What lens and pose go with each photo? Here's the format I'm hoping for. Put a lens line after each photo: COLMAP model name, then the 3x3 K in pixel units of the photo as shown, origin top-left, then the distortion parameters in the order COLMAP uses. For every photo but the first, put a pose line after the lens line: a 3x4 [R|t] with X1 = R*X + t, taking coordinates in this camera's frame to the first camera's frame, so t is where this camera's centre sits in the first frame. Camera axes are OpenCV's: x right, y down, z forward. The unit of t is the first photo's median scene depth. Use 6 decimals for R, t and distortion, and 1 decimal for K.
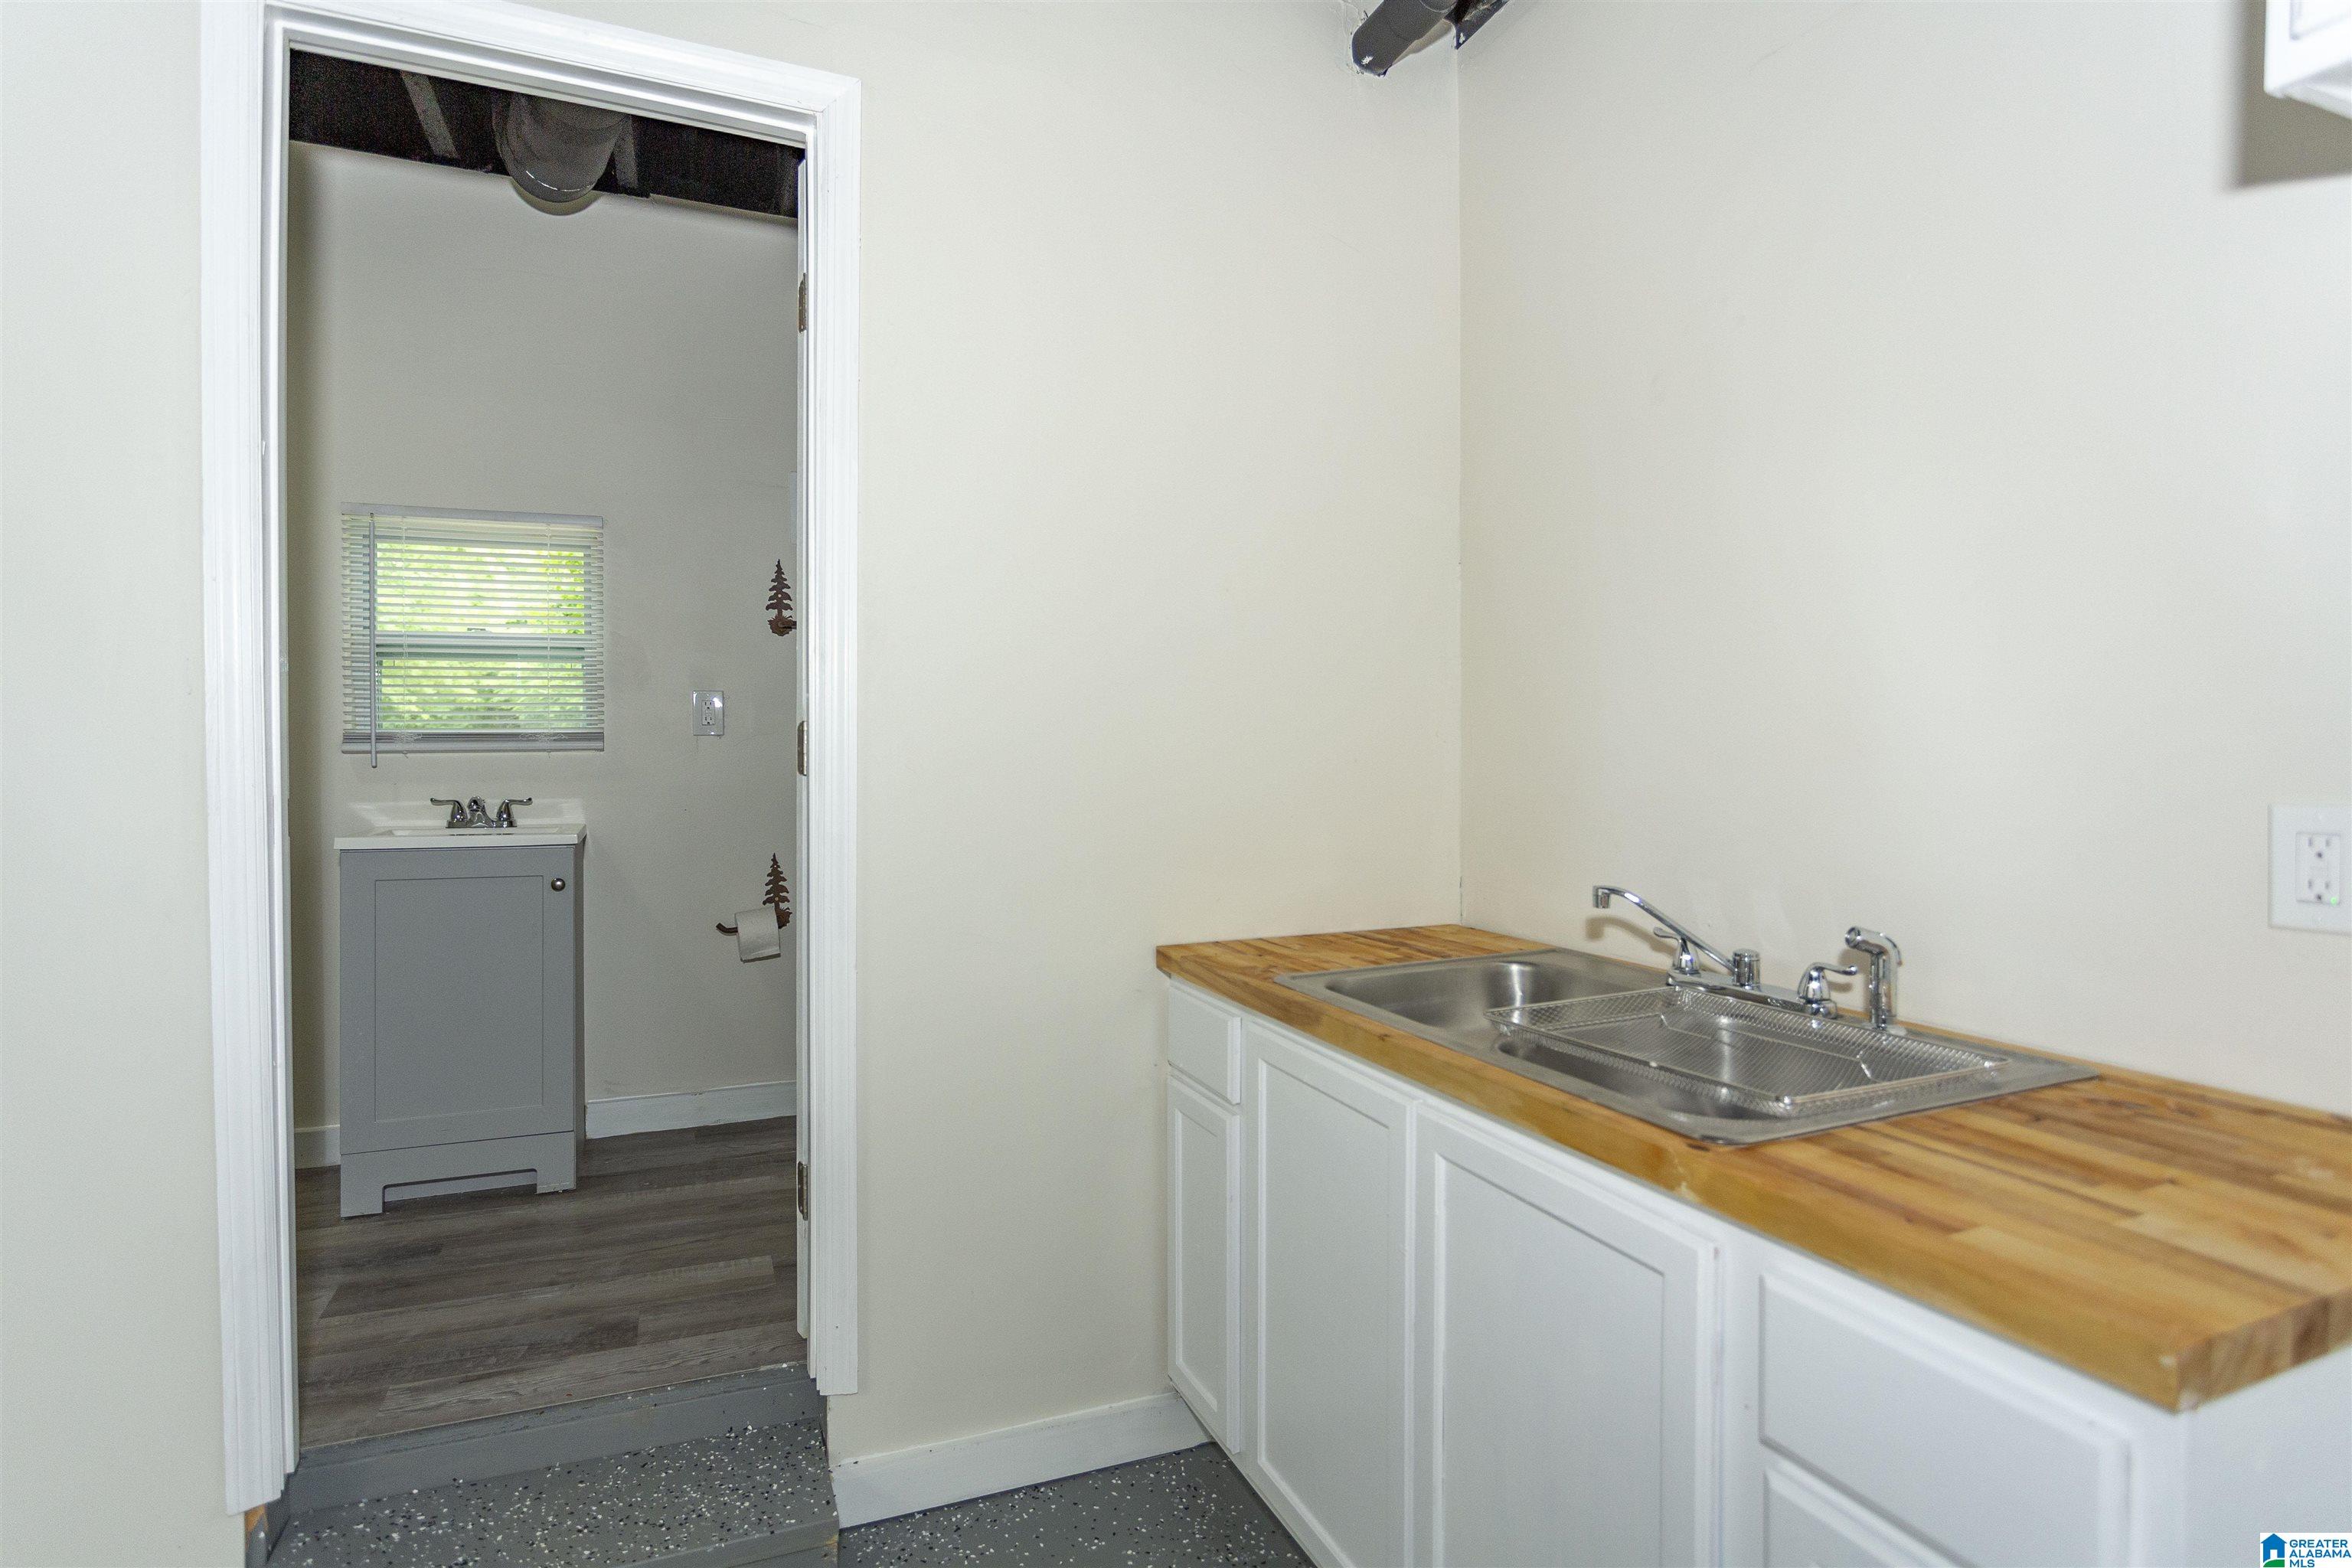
lens RADIAL K [[1118.8, 0, 1178.0], [0, 1118.8, 756.7], [0, 0, 1]] dist [-0.003495, -0.000202]
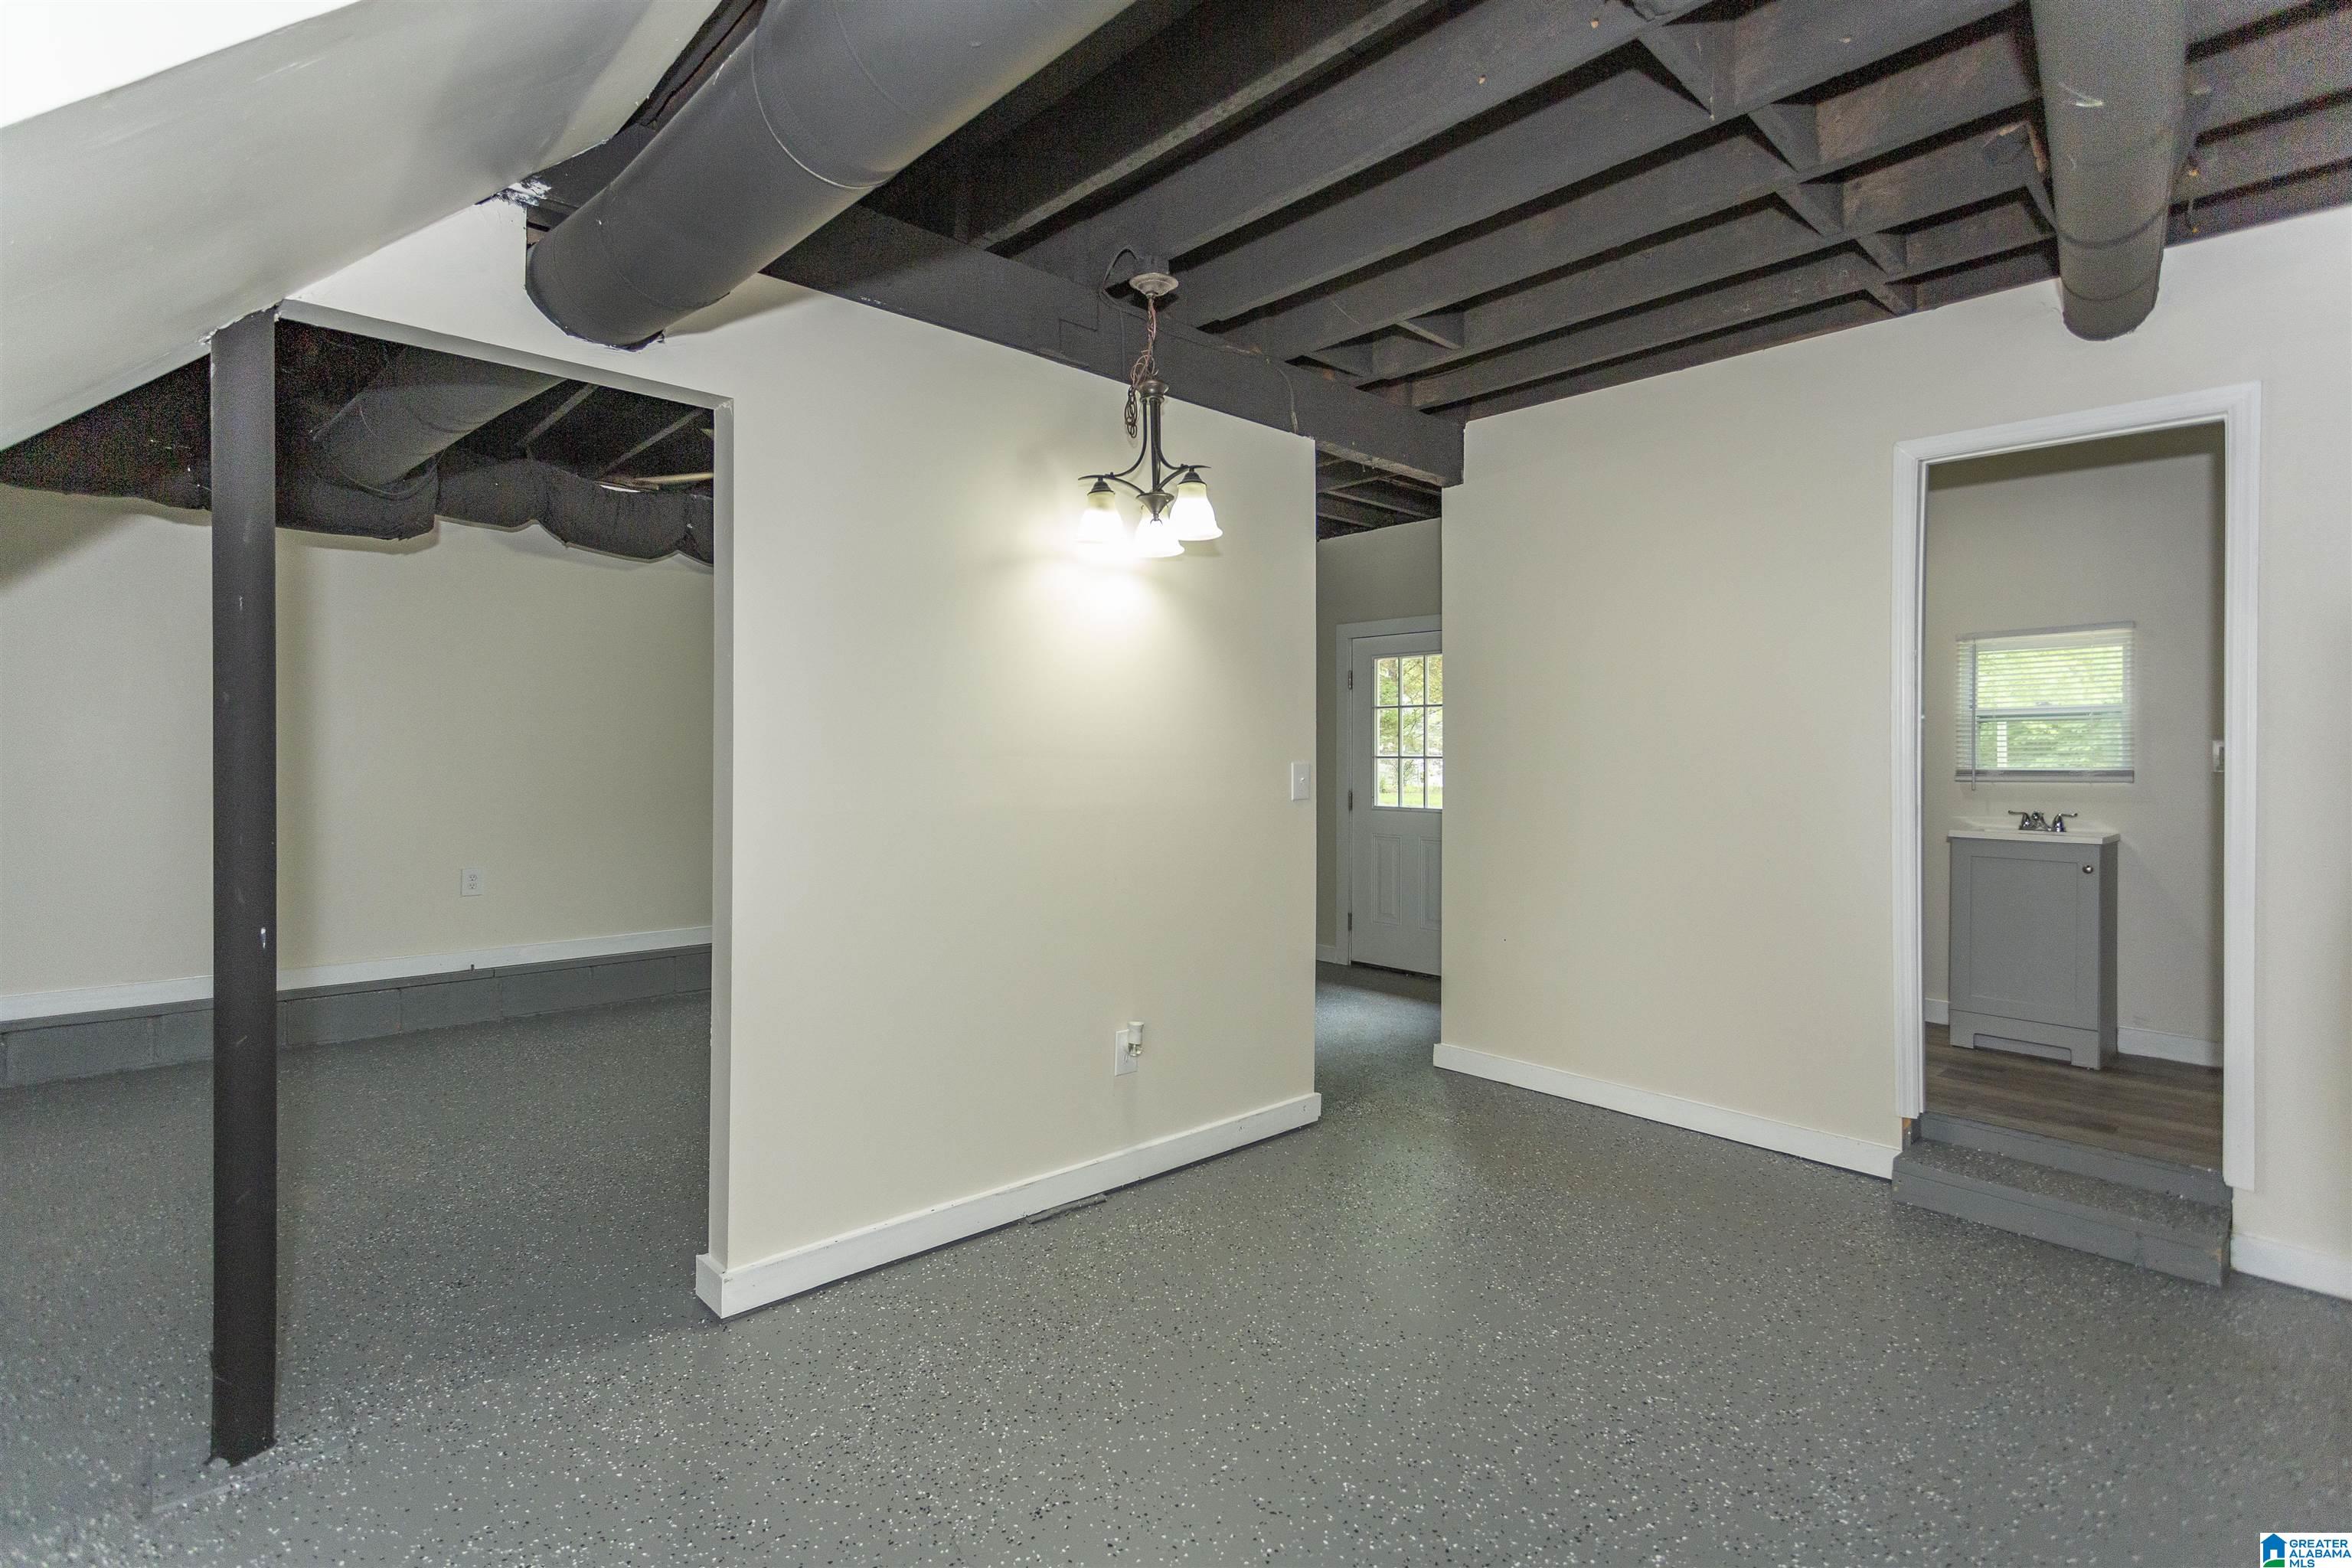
lens RADIAL K [[1126.2, 0, 1174.0], [0, 1126.2, 770.4], [0, 0, 1]] dist [-0.000731, -0.000091]
pose [[0.302549, 0.006786, -0.953110, 0.527611], [-0.006633, 0.999965, 0.005013, -0.021412], [0.953111, 0.004805, 0.302583, -0.656178]]
